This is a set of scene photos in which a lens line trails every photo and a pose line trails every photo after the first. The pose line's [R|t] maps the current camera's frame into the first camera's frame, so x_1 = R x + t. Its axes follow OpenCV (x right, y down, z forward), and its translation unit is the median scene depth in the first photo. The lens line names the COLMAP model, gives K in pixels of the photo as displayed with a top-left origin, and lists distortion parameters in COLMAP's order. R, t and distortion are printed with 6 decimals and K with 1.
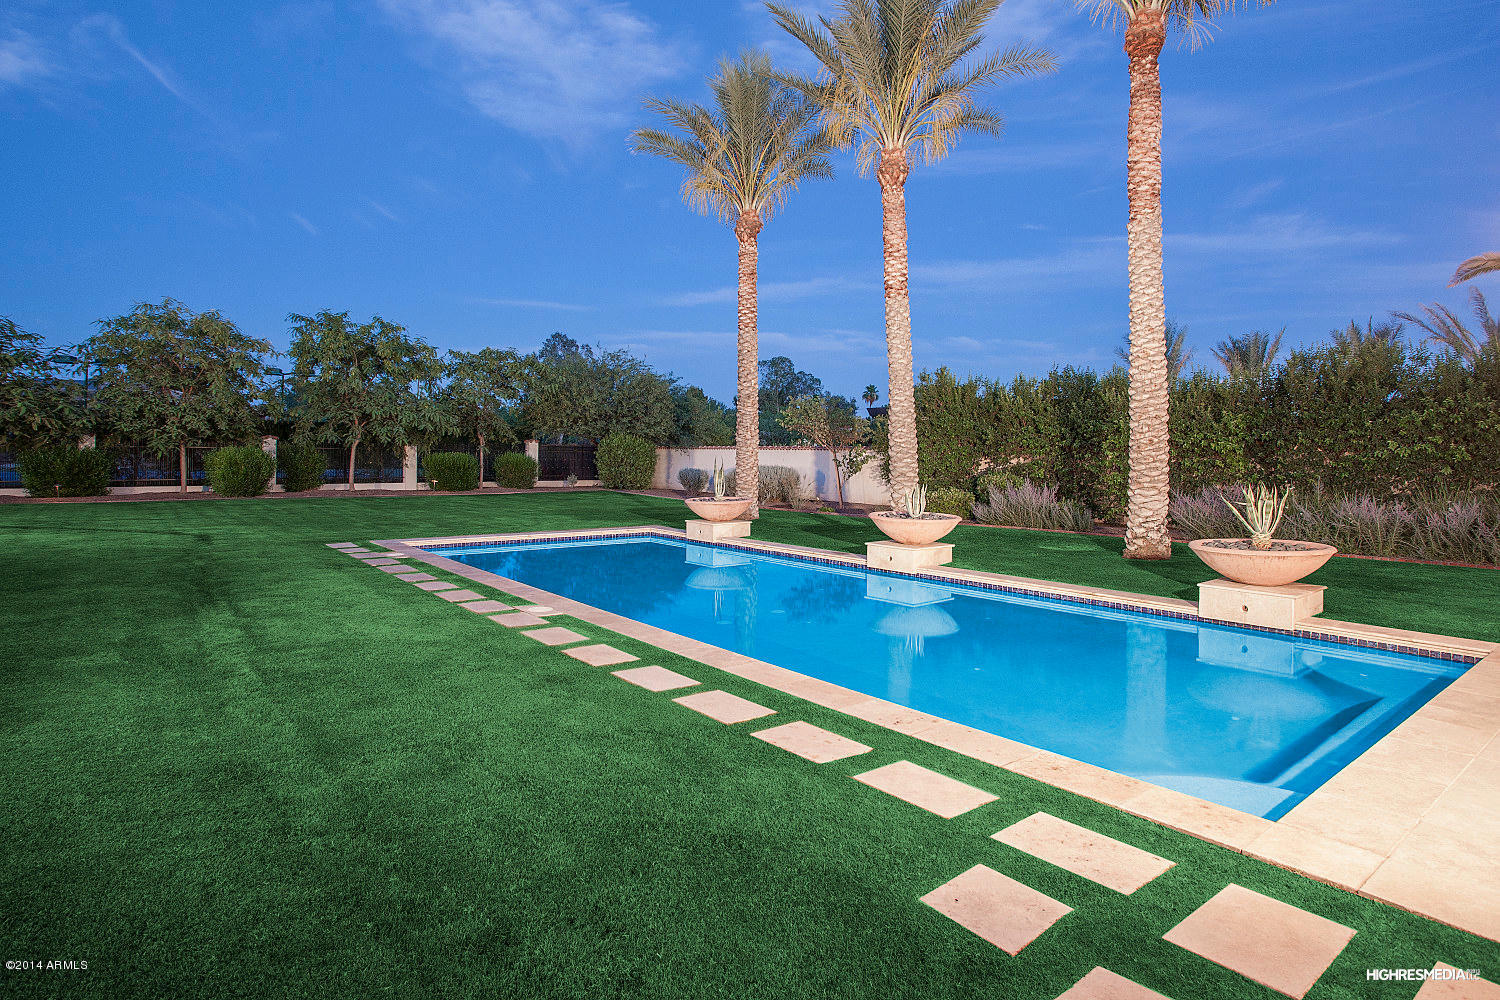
lens RADIAL K [[815.5, 0, 743.4], [0, 815.5, 442.4], [0, 0, 1]] dist [-0.028100, 0.000067]
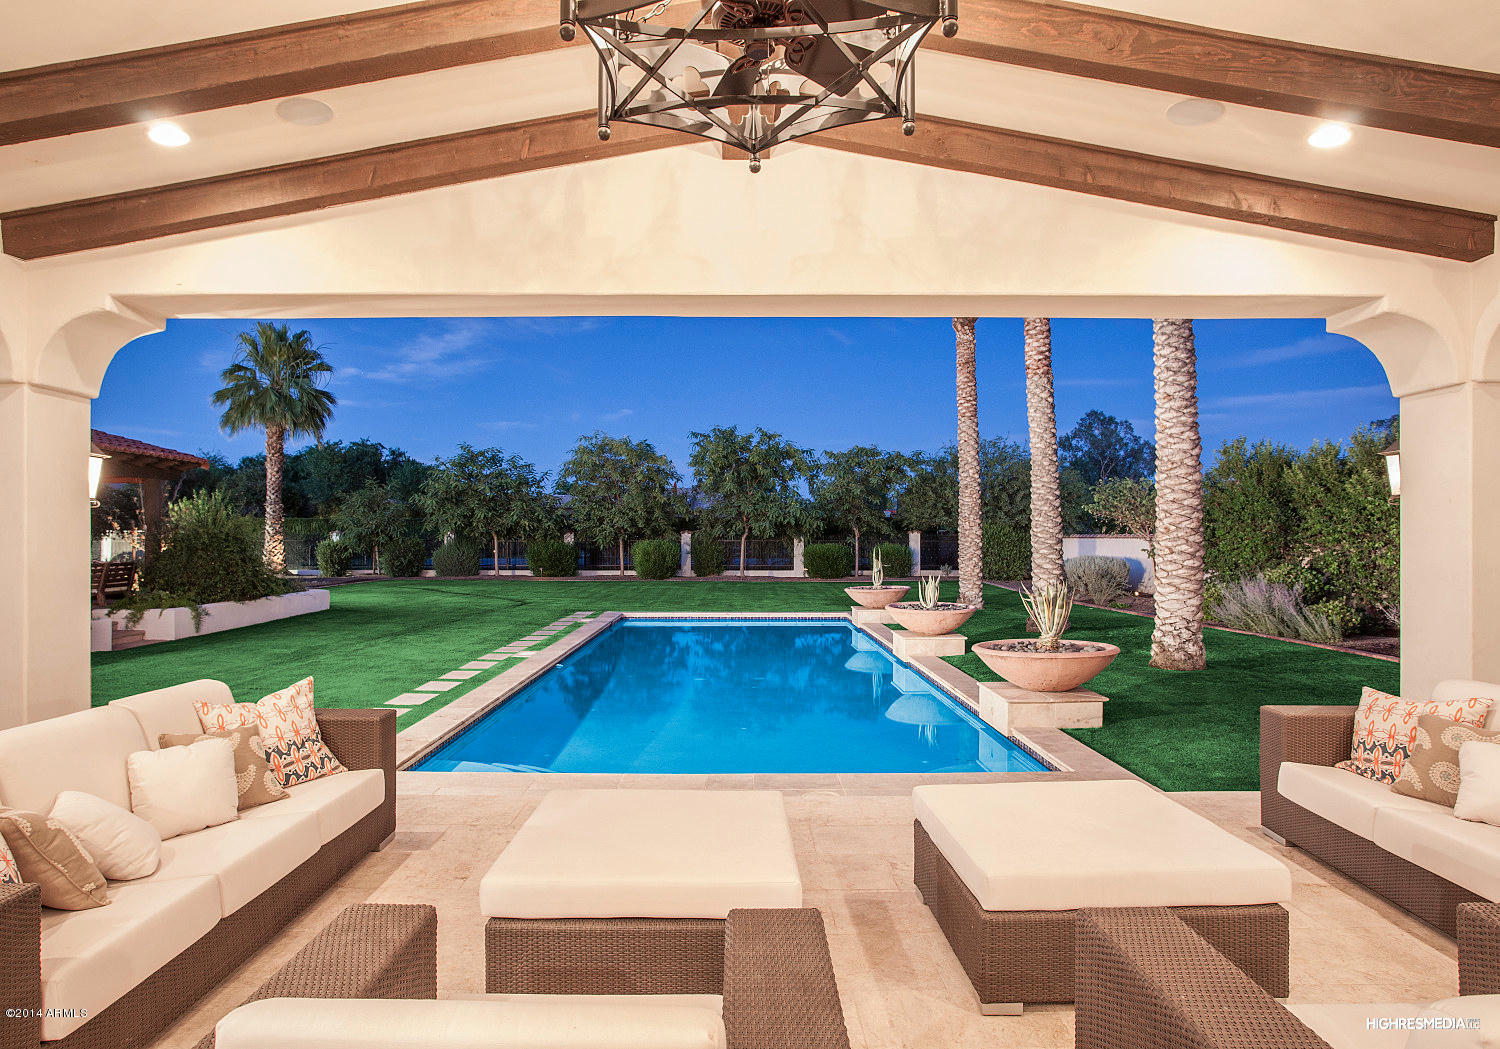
lens RADIAL K [[868.1, 0, 750.4], [0, 868.1, 530.7], [0, 0, 1]] dist [-0.002597, -0.000119]
pose [[0.788967, -0.012978, -0.614298, 0.339137], [0.012146, 0.999911, -0.005526, -0.000139], [0.614315, -0.003101, 0.789054, 0.006236]]
